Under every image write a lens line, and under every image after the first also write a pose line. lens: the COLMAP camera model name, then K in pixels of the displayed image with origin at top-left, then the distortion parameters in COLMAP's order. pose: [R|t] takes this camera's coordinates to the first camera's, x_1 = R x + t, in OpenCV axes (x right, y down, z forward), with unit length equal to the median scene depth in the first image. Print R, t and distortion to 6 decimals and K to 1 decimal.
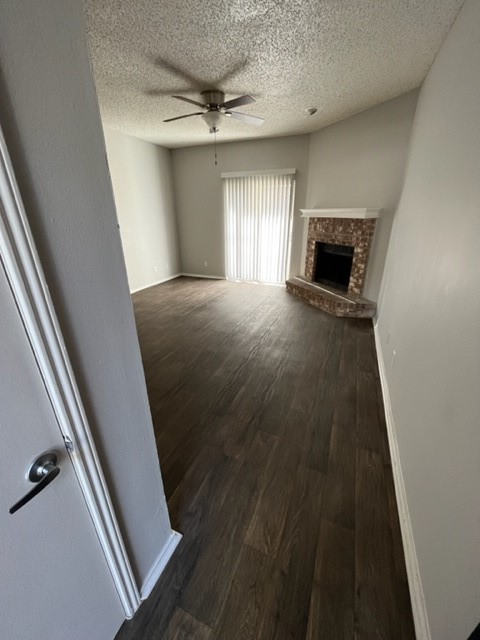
lens RADIAL K [[262.1, 0, 240.2], [0, 262.1, 317.6], [0, 0, 1]] dist [-0.000287, 0.000254]
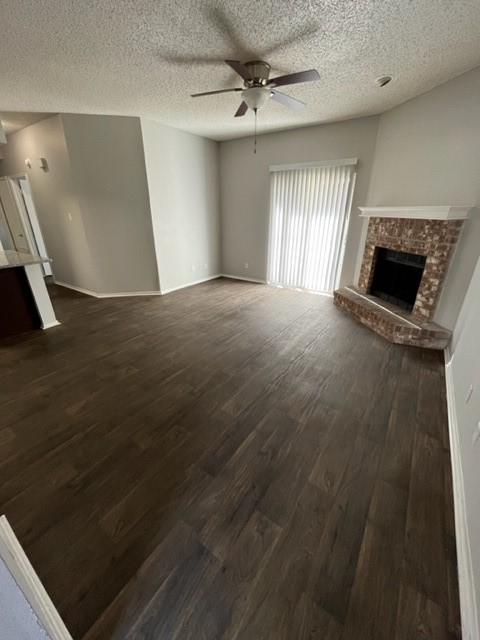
lens RADIAL K [[262.1, 0, 239.9], [0, 262.1, 317.5], [0, 0, 1]] dist [-0.000287, 0.000254]
pose [[0.978131, 0.087367, -0.188751, 0.061179], [-0.086169, 0.996174, 0.014561, -0.057478], [0.189301, 0.002021, 0.981917, 0.145999]]
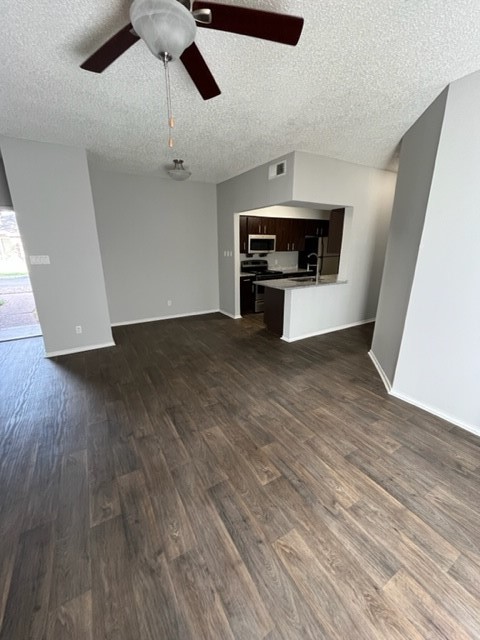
lens RADIAL K [[262.1, 0, 234.5], [0, 262.1, 320.3], [0, 0, 1]] dist [-0.000287, 0.000254]
pose [[-0.605986, 0.221498, -0.764016, 0.197418], [-0.303159, 0.823663, 0.479243, -0.510942], [0.735443, 0.522033, -0.431979, 1.259308]]
